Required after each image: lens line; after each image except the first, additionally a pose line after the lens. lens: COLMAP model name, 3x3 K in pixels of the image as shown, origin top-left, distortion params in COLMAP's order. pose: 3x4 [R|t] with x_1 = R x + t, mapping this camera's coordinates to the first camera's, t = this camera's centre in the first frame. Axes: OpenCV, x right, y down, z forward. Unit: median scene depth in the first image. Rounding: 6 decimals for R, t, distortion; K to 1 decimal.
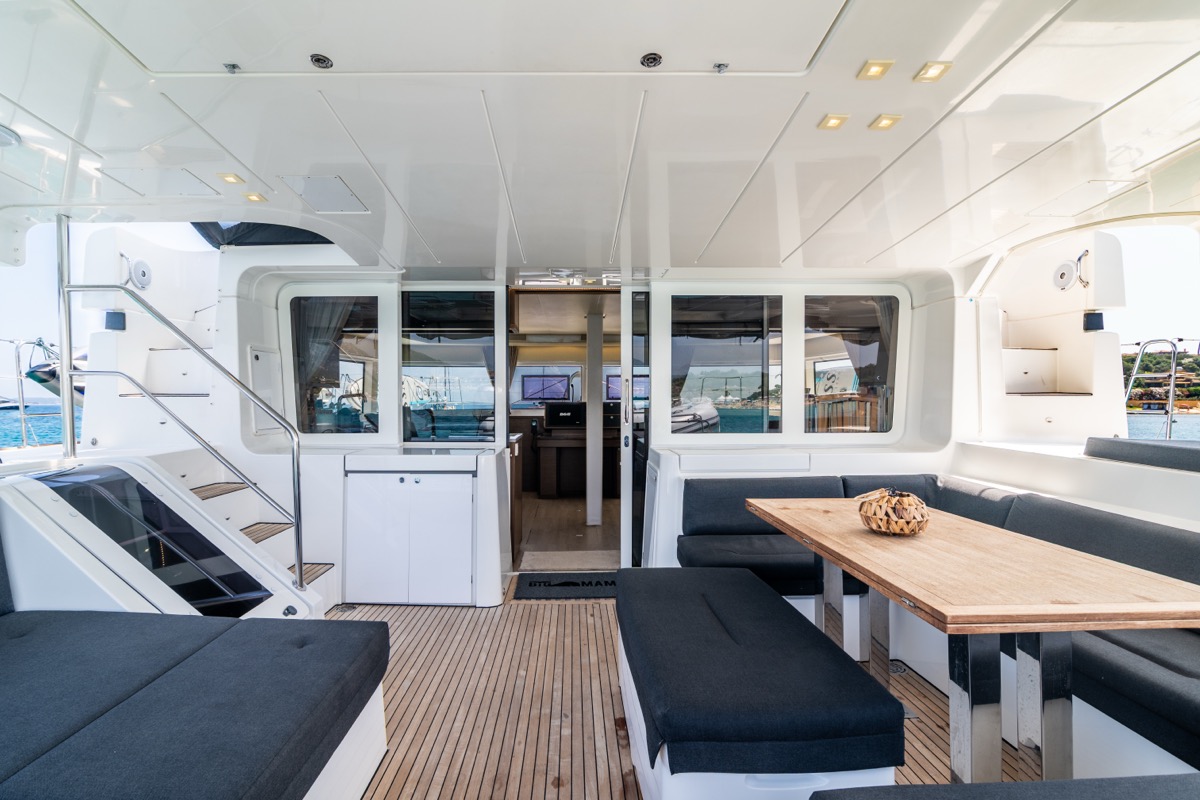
lens RADIAL K [[550.2, 0, 591.0], [0, 550.2, 409.9], [0, 0, 1]] dist [-0.030320, -0.000895]
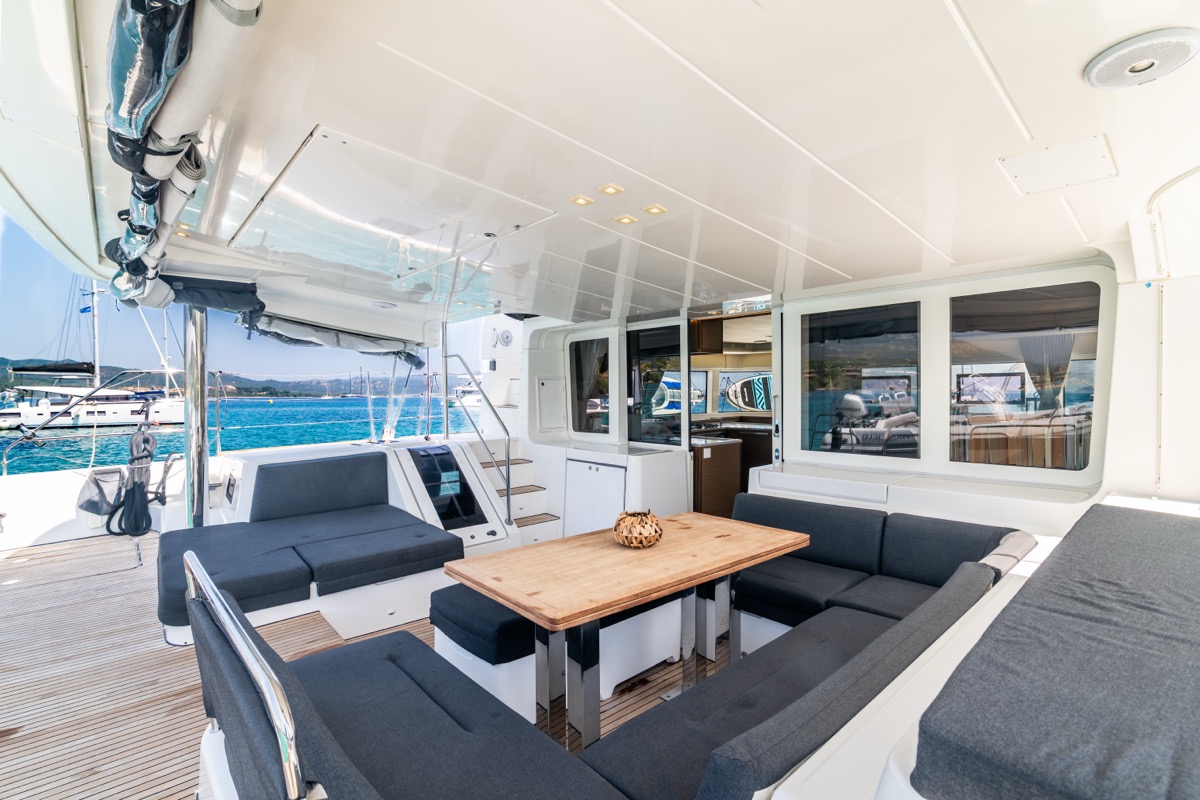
lens RADIAL K [[550.2, 0, 603.6], [0, 550.2, 397.7], [0, 0, 1]] dist [-0.030320, -0.000895]
pose [[0.651517, 0.004849, -0.758619, 0.734157], [-0.007110, 0.999975, 0.000286, -0.056250], [0.758601, 0.005207, 0.651535, 0.063953]]
